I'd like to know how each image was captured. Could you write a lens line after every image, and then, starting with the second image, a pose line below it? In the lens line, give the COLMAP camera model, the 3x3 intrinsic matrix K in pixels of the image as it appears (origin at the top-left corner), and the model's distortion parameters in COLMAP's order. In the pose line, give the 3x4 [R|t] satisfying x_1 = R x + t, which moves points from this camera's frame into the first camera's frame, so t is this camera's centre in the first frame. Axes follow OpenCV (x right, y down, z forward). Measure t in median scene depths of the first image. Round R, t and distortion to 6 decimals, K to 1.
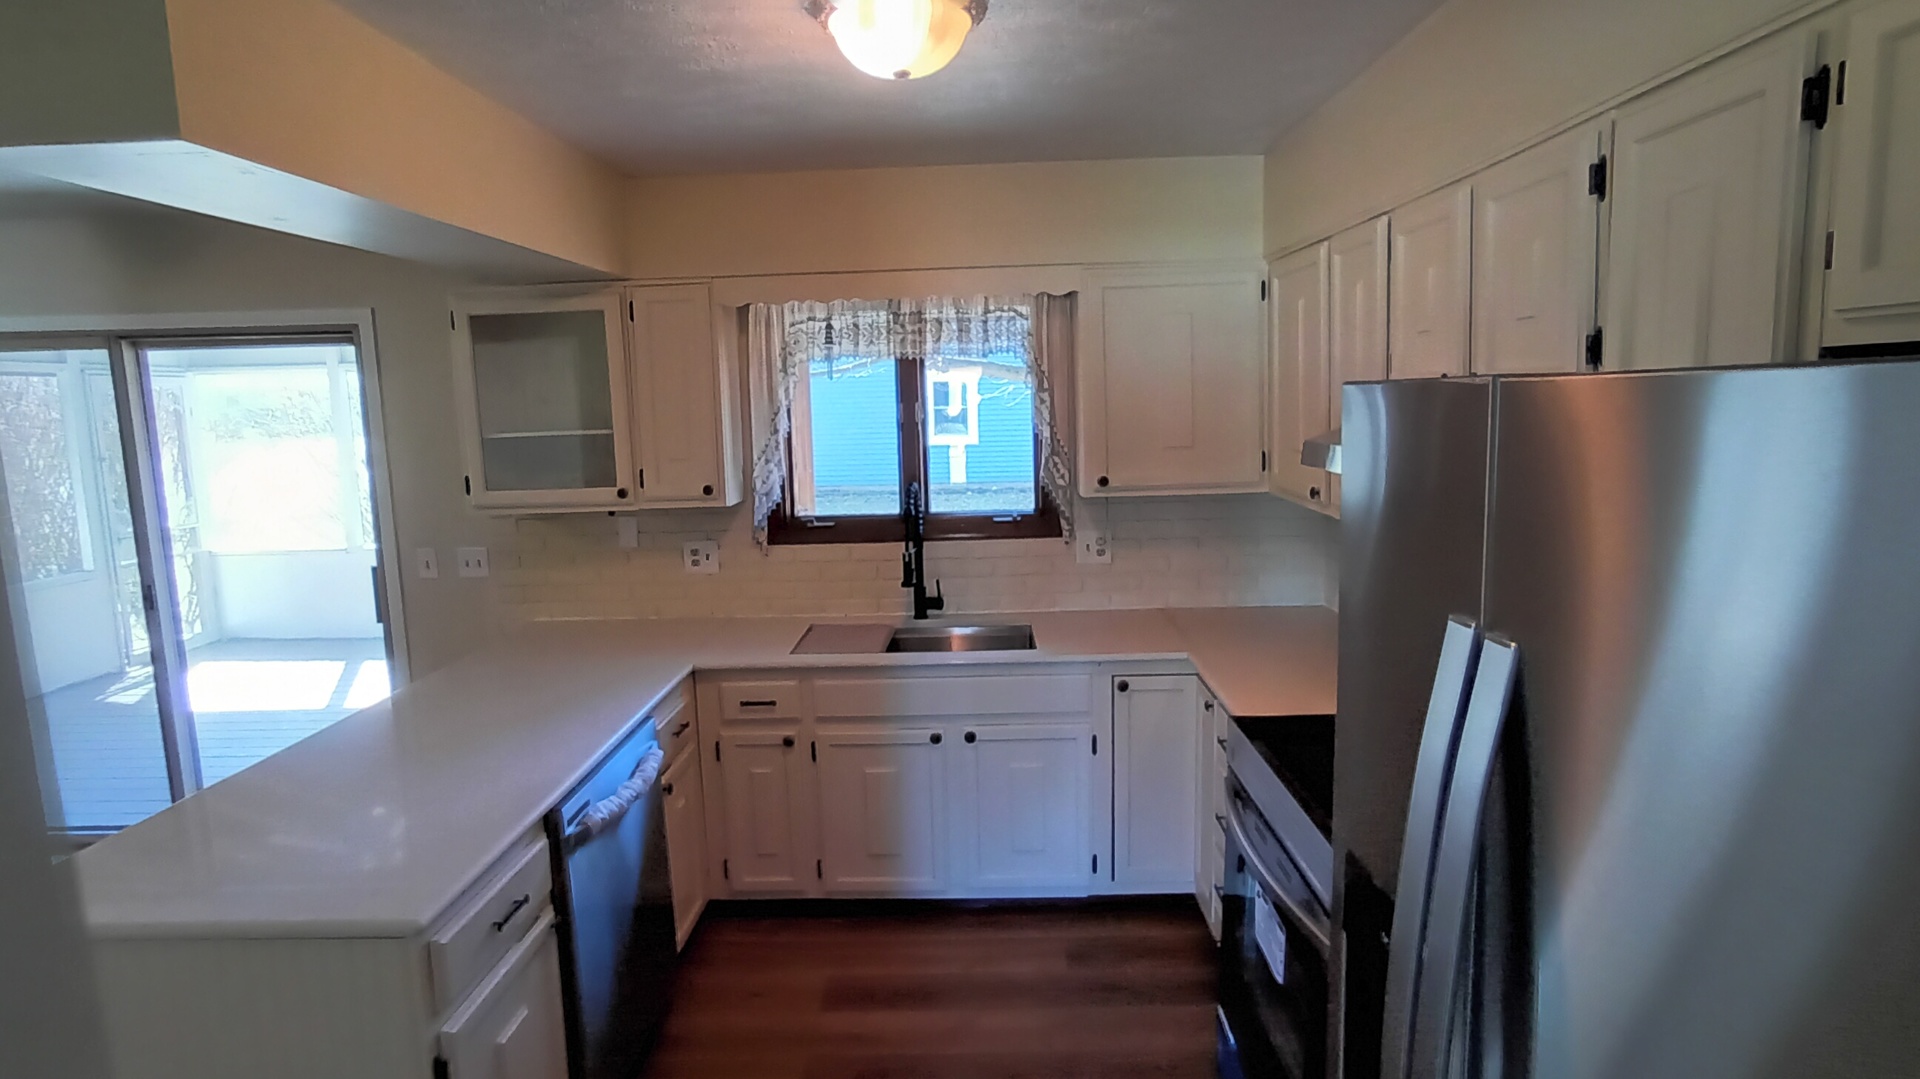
lens RADIAL K [[981.3, 0, 959.6], [0, 981.3, 526.7], [0, 0, 1]] dist [-0.059737, 0.047717]
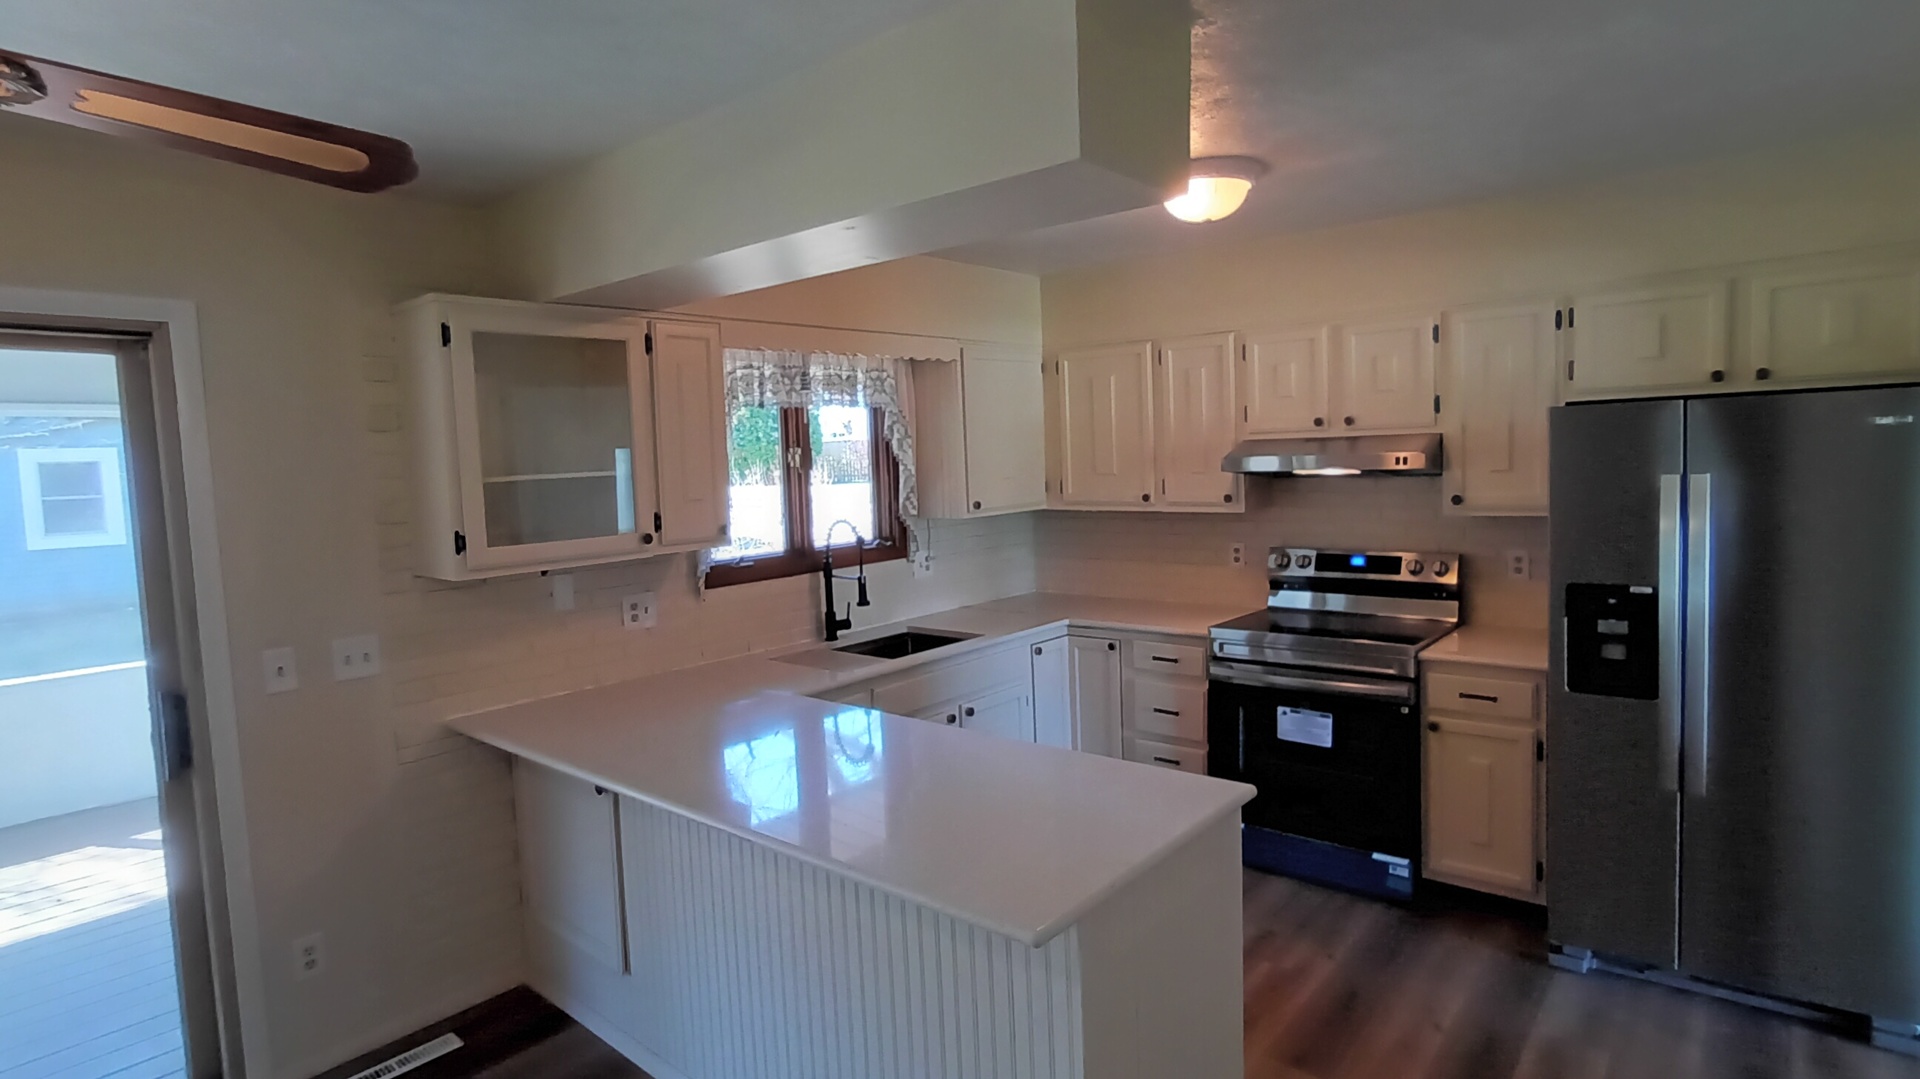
lens RADIAL K [[981.3, 0, 959.6], [0, 981.3, 526.7], [0, 0, 1]] dist [-0.059737, 0.047717]
pose [[0.632380, -0.055414, 0.772674, -0.832017], [0.123377, 0.991911, -0.029838, 0.017566], [-0.764770, 0.114199, 0.634102, 0.182423]]
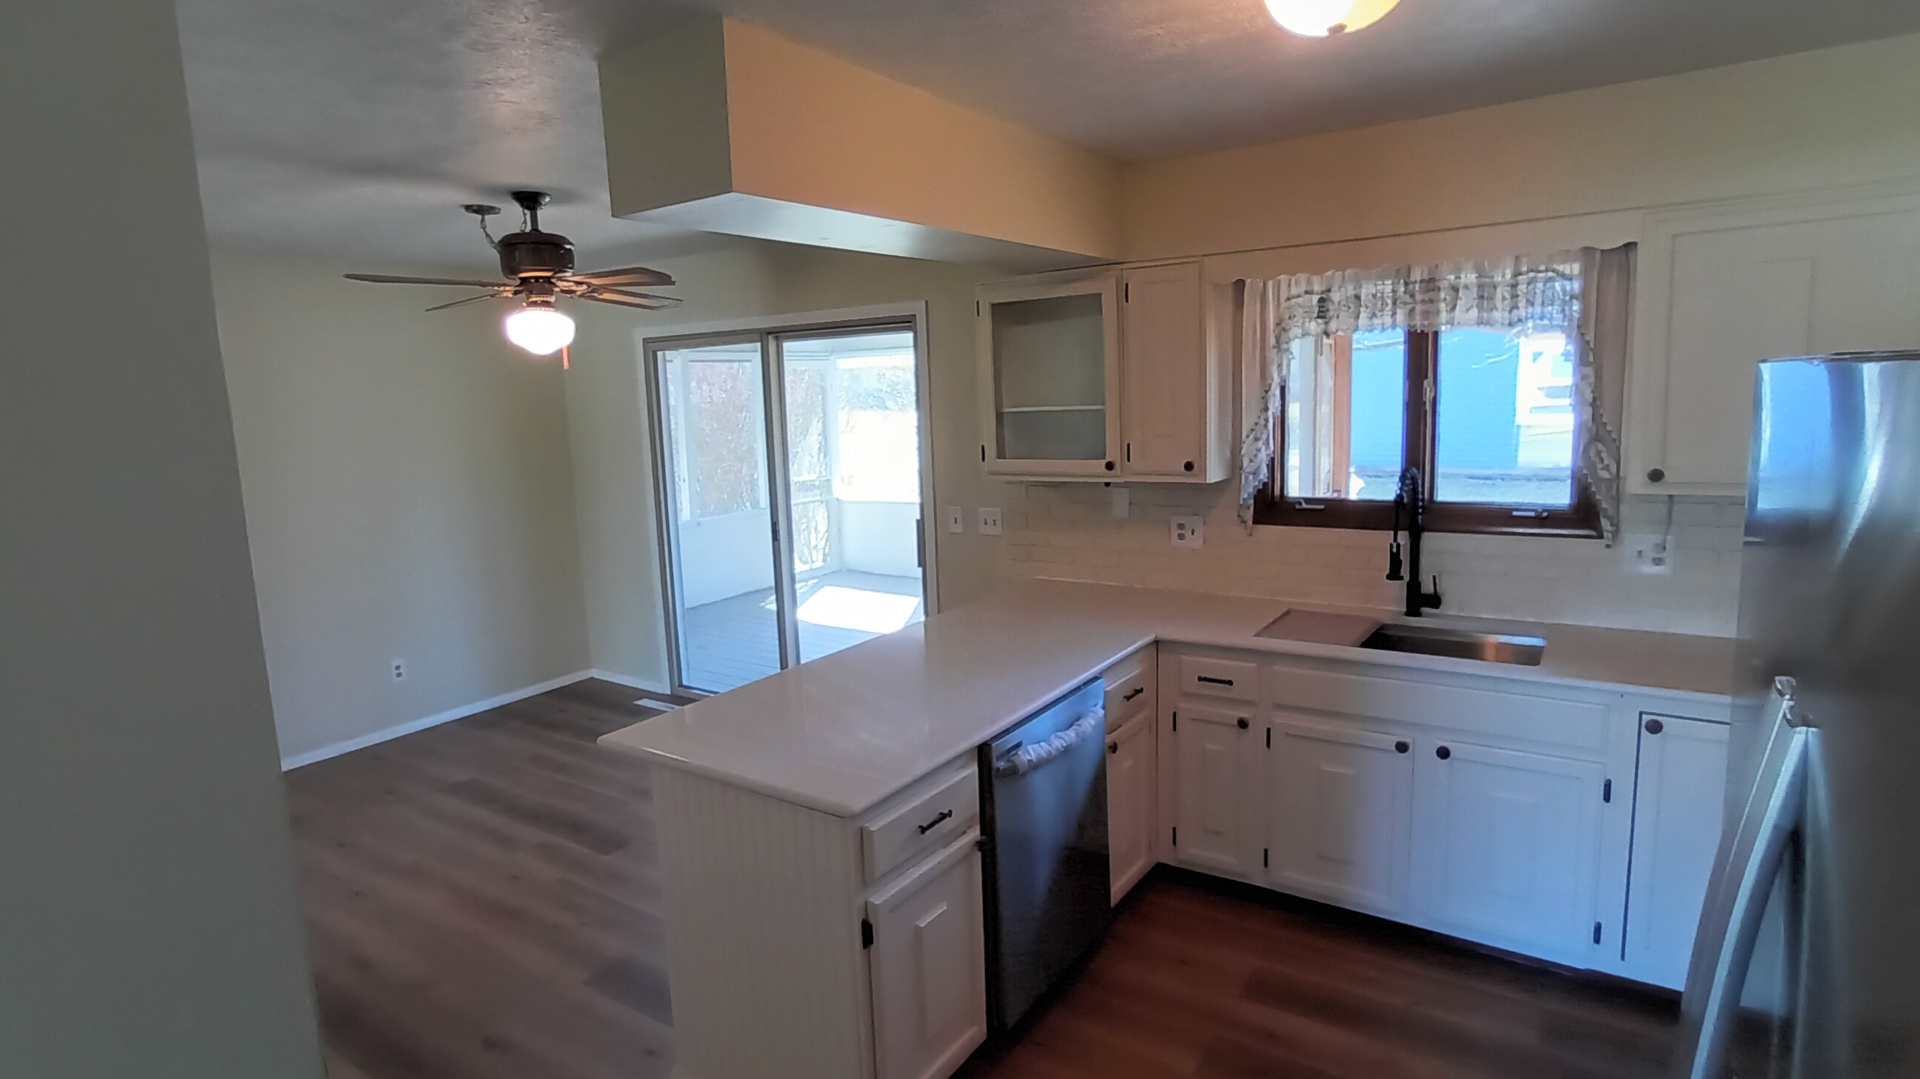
lens RADIAL K [[981.6, 0, 953.5], [0, 981.6, 528.1], [0, 0, 1]] dist [-0.087023, 0.094248]
pose [[0.842071, 0.072053, -0.534532, 0.079743], [-0.057344, 0.997380, 0.044105, -0.003652], [0.536309, -0.006488, 0.843997, 0.009791]]
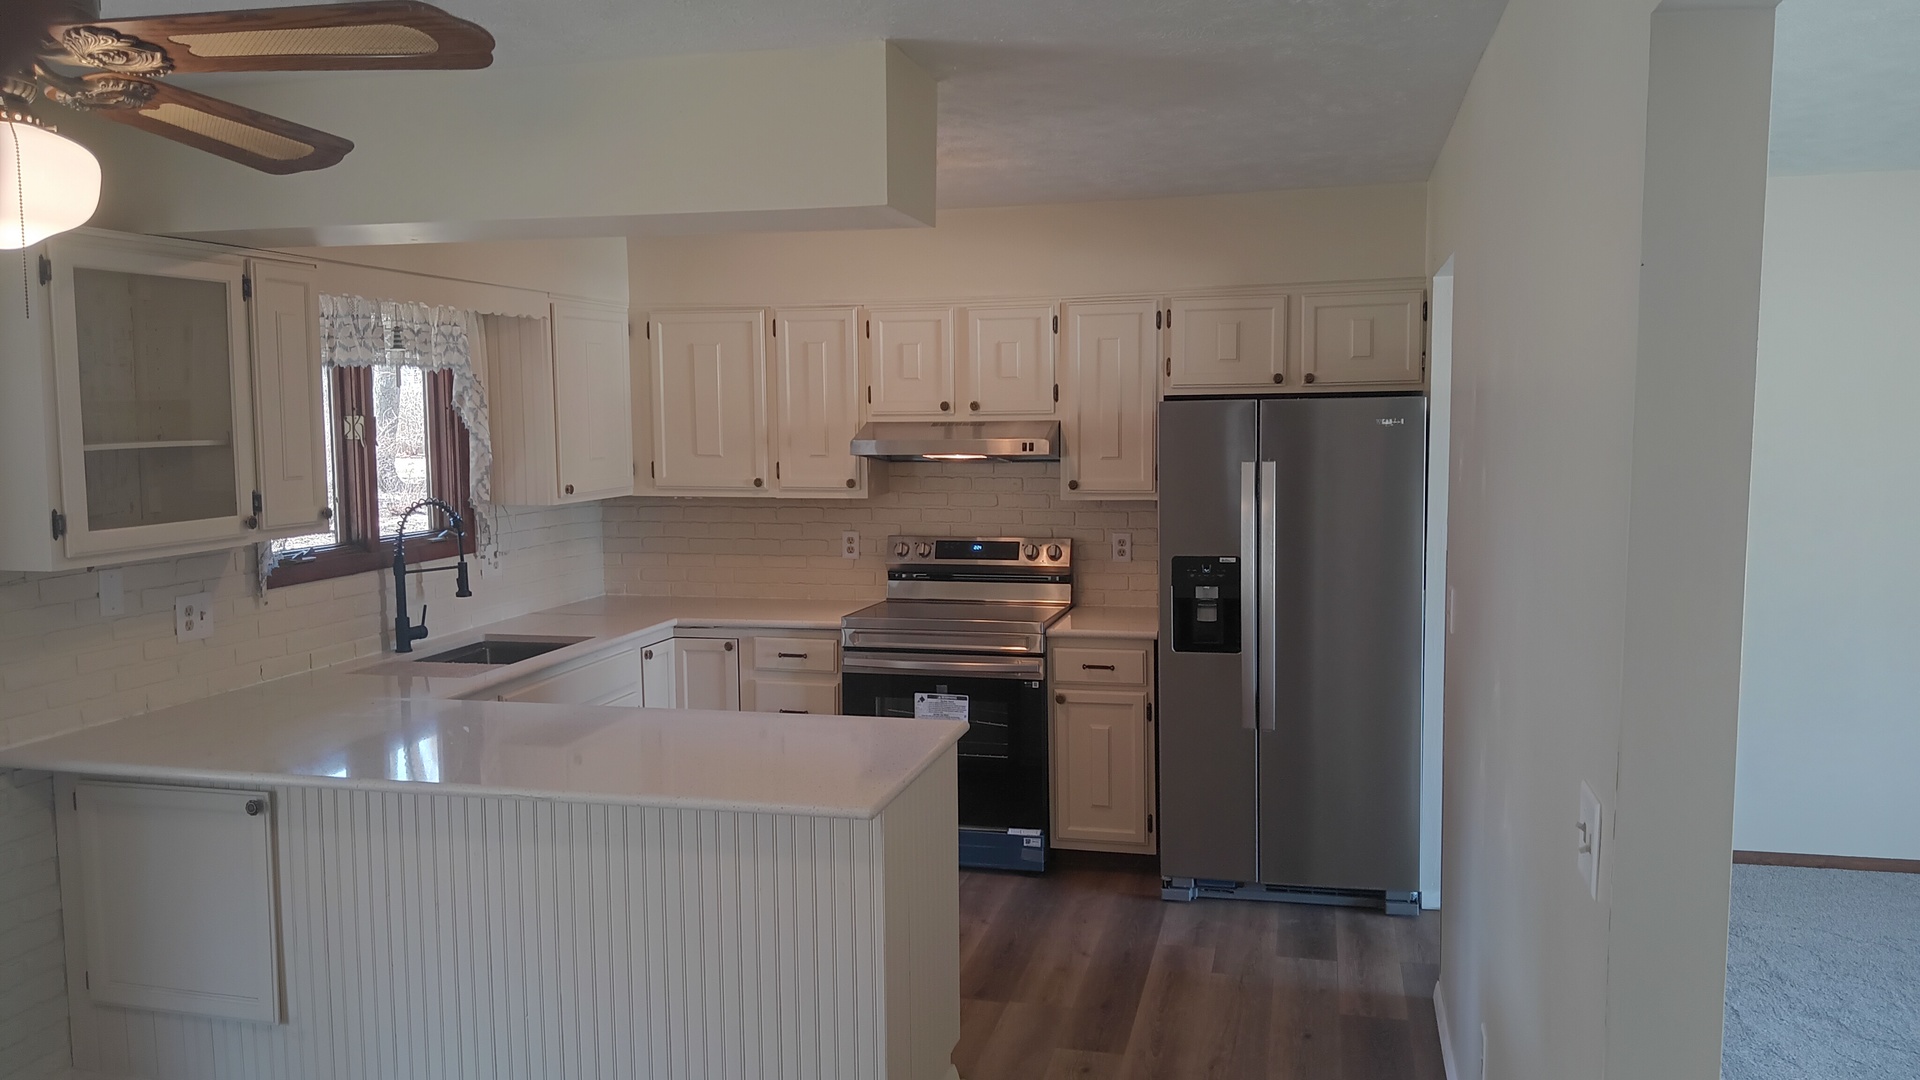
lens RADIAL K [[1413.8, 0, 960.0], [0, 1413.8, 540.0], [0, 0, 1]] dist [0.078076, -0.126830]
pose [[0.222653, -0.062245, 0.972909, -1.259325], [0.132541, 0.990626, 0.033046, 0.015826], [-0.965846, 0.121593, 0.228816, 0.196550]]
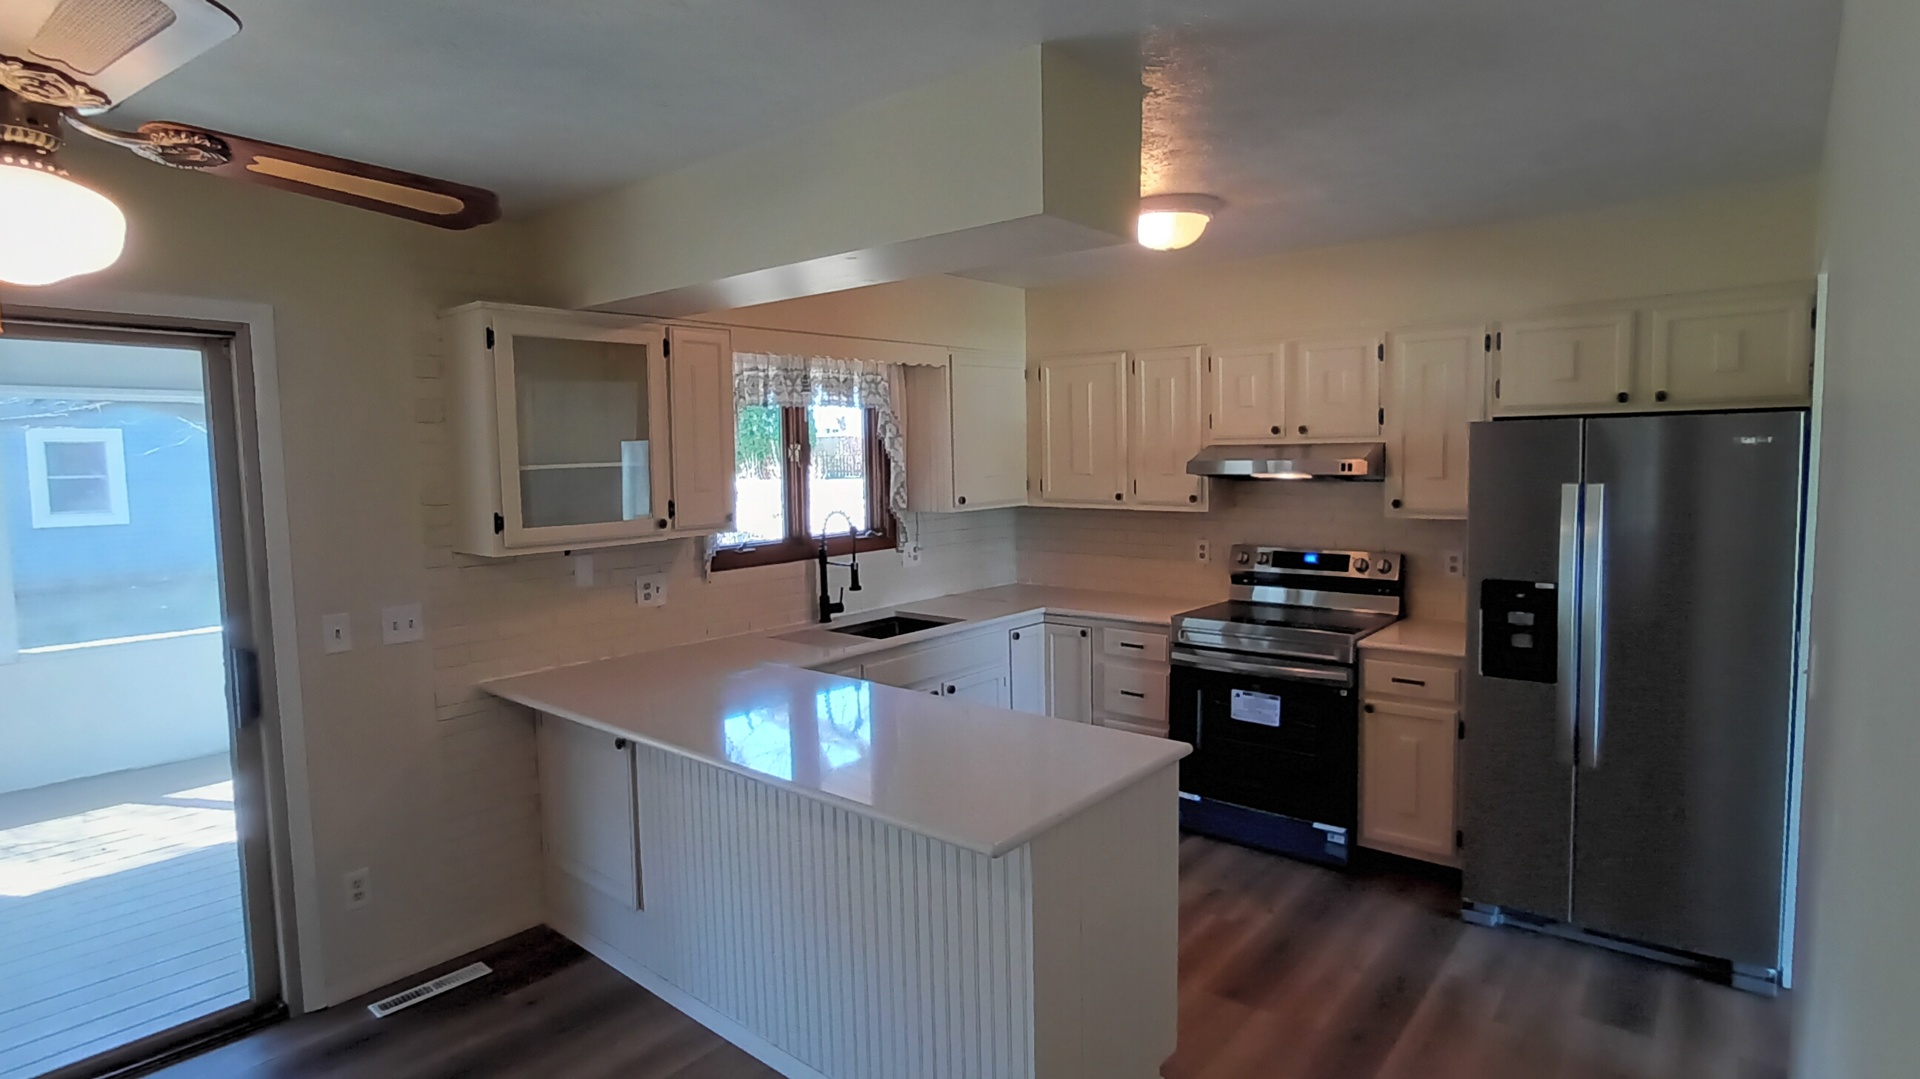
lens RADIAL K [[981.3, 0, 959.6], [0, 981.3, 526.7], [0, 0, 1]] dist [-0.059737, 0.047717]
pose [[0.626033, -0.044705, 0.778514, -0.905160], [0.104270, 0.994189, -0.026758, 0.027431], [-0.772794, 0.097927, 0.627056, 0.114887]]
